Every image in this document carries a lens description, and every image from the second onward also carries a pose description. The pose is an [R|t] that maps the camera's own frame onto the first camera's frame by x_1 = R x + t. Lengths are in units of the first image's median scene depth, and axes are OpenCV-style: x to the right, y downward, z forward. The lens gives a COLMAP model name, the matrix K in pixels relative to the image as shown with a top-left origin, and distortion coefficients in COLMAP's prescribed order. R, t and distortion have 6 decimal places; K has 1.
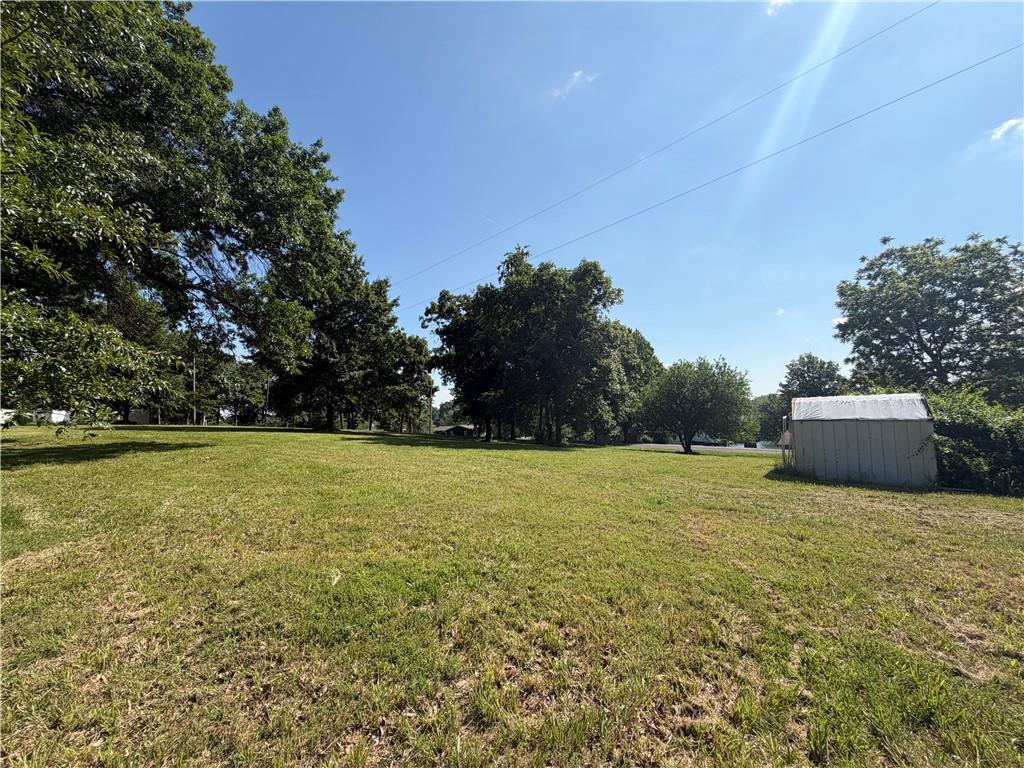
lens RADIAL K [[418.4, 0, 515.3], [0, 418.4, 367.3], [0, 0, 1]] dist [0.001275, 0.000283]
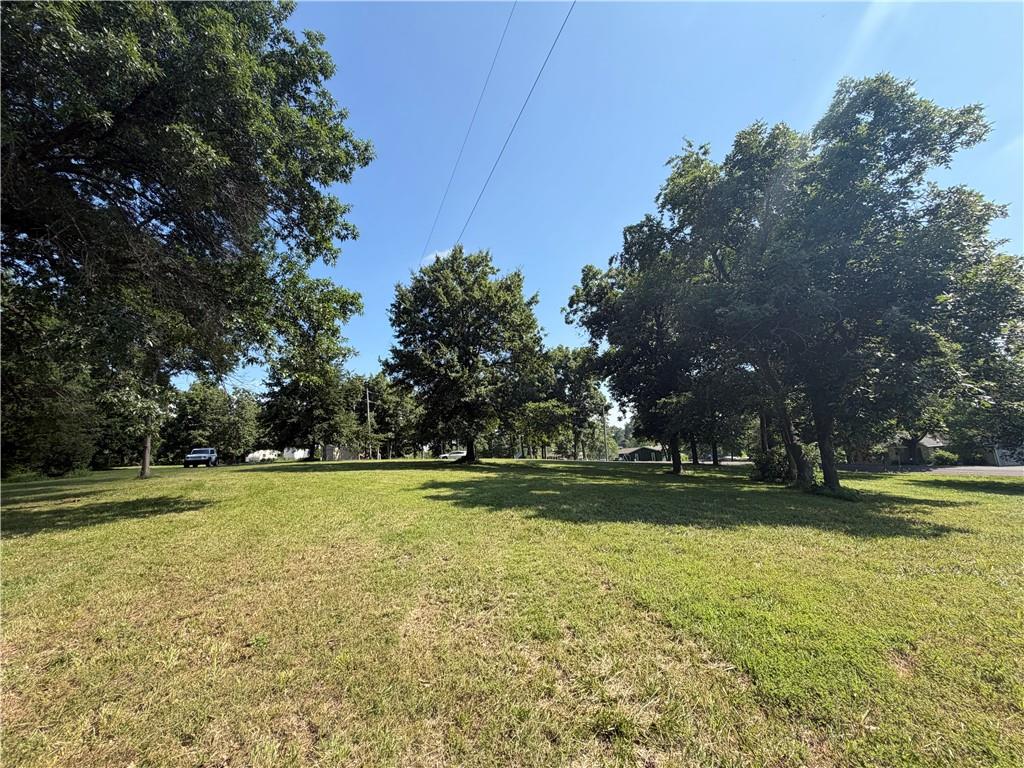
lens RADIAL K [[418.4, 0, 515.3], [0, 418.4, 367.3], [0, 0, 1]] dist [0.001275, 0.000283]
pose [[0.905544, -0.119490, -0.407078, -0.007595], [0.099073, 0.992547, -0.070956, 0.029053], [0.412523, 0.023924, 0.910633, 0.272176]]
